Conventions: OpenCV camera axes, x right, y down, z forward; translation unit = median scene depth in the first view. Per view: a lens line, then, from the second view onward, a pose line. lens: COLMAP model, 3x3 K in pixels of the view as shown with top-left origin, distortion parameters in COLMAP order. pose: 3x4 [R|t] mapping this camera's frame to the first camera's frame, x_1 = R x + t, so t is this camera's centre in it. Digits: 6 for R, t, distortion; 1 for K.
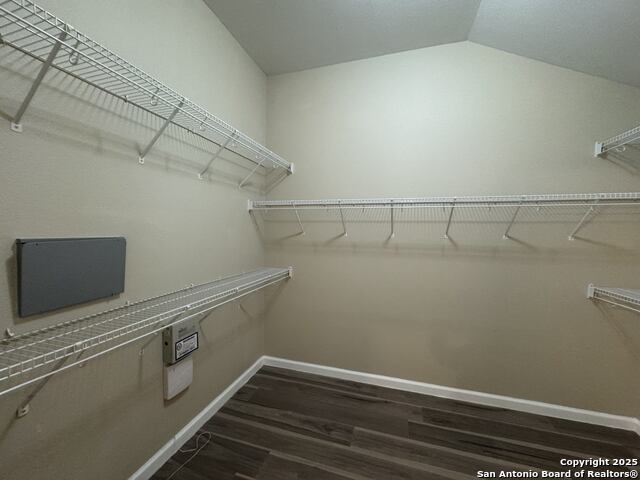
lens RADIAL K [[255.3, 0, 319.3], [0, 255.3, 238.5], [0, 0, 1]] dist [-0.003381, 0.000356]
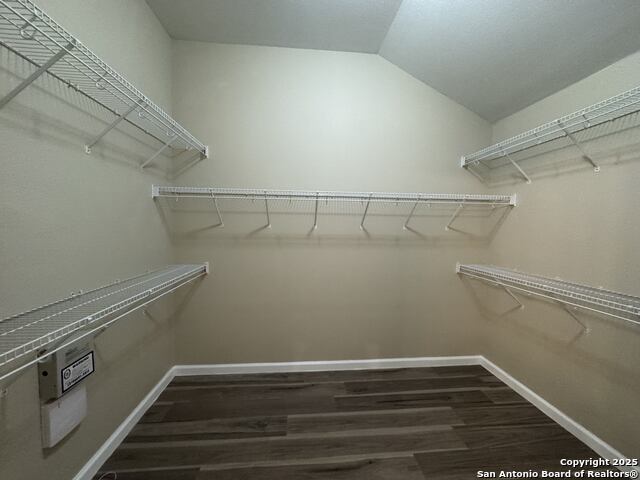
lens RADIAL K [[255.3, 0, 319.3], [0, 255.3, 238.5], [0, 0, 1]] dist [-0.003381, 0.000356]
pose [[0.928953, -0.019126, 0.369702, -0.098288], [0.009206, 0.999549, 0.028577, 0.006436], [-0.370082, -0.023144, 0.928711, 0.026072]]
